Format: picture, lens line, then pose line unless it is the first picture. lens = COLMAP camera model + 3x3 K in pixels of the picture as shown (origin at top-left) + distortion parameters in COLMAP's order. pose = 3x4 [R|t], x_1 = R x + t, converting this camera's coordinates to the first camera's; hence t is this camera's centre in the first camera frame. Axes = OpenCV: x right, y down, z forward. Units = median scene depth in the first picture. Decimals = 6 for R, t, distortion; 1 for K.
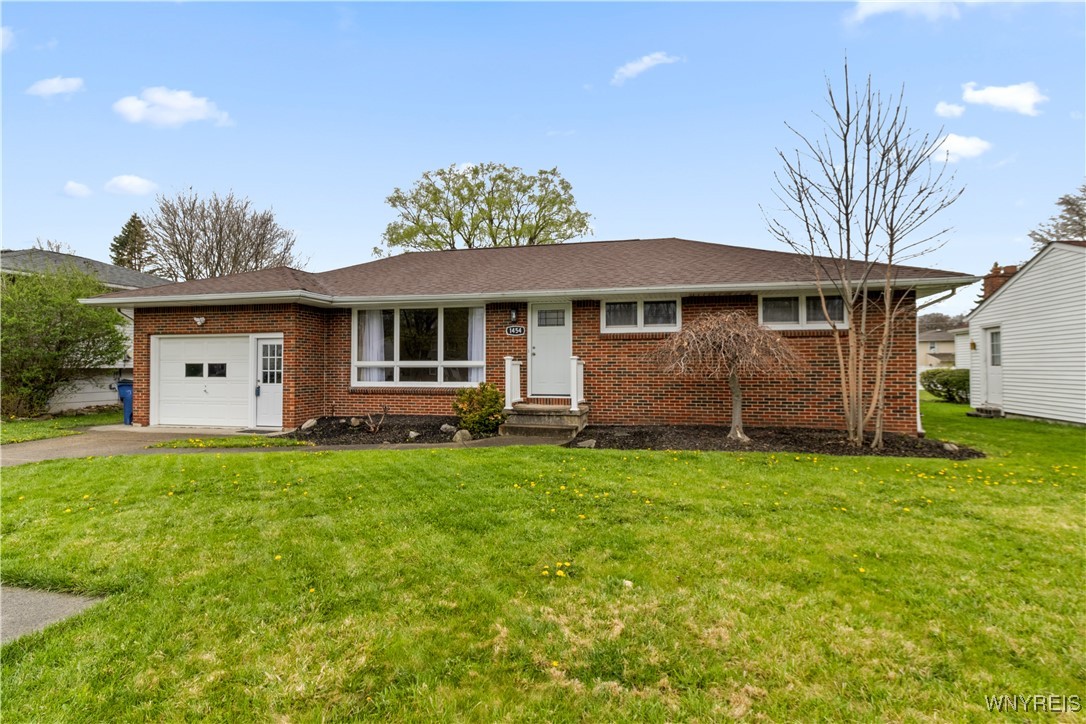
lens RADIAL K [[531.2, 0, 543.0], [0, 531.2, 362.0], [0, 0, 1]] dist [-0.002175, -0.000560]
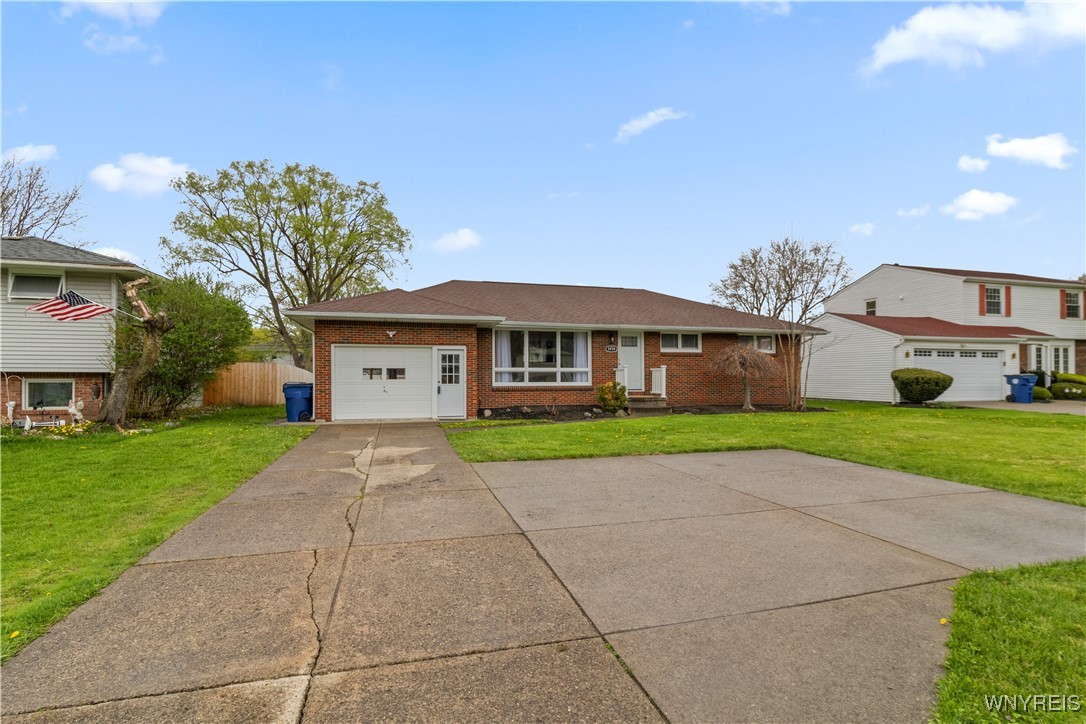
lens RADIAL K [[531.2, 0, 543.0], [0, 531.2, 362.0], [0, 0, 1]] dist [-0.002175, -0.000560]
pose [[0.875802, 0.014266, 0.482460, -0.933721], [-0.005368, 0.999789, -0.019819, 0.011066], [-0.482641, 0.014768, 0.875694, -0.260426]]
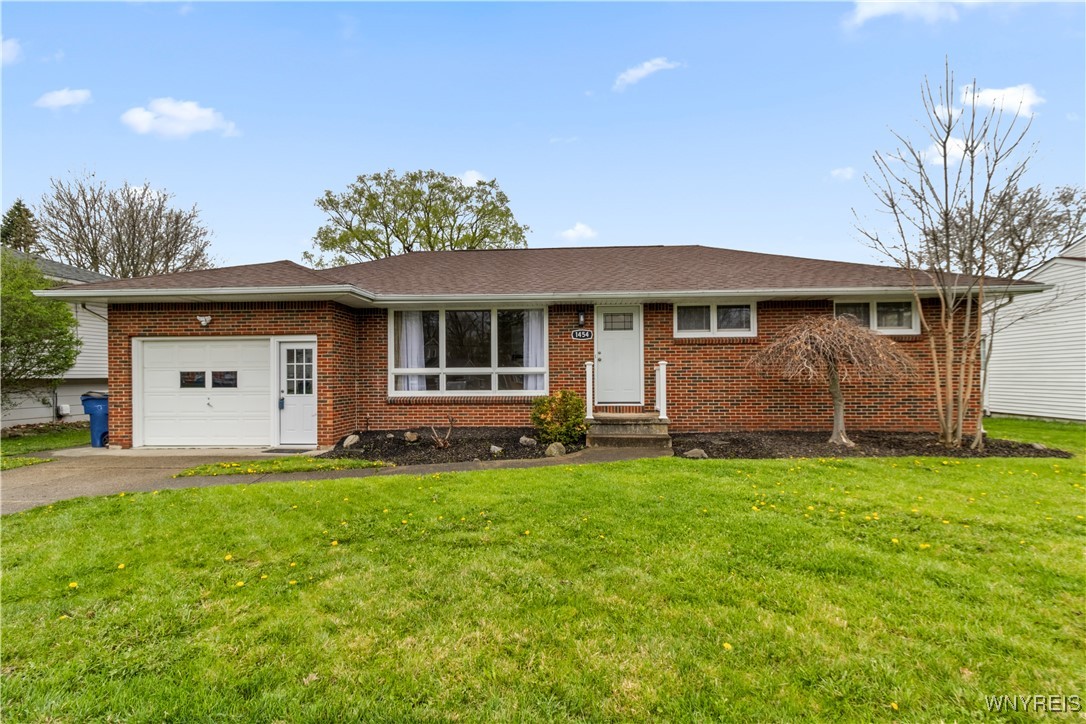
lens RADIAL K [[505.0, 0, 543.5], [0, 505.0, 378.4], [0, 0, 1]] dist [0.003672, 0.001123]
pose [[0.985206, -0.007242, 0.171219, -0.258243], [0.004731, 0.999875, 0.015070, 0.004149], [-0.171307, -0.014037, 0.985118, 0.124778]]
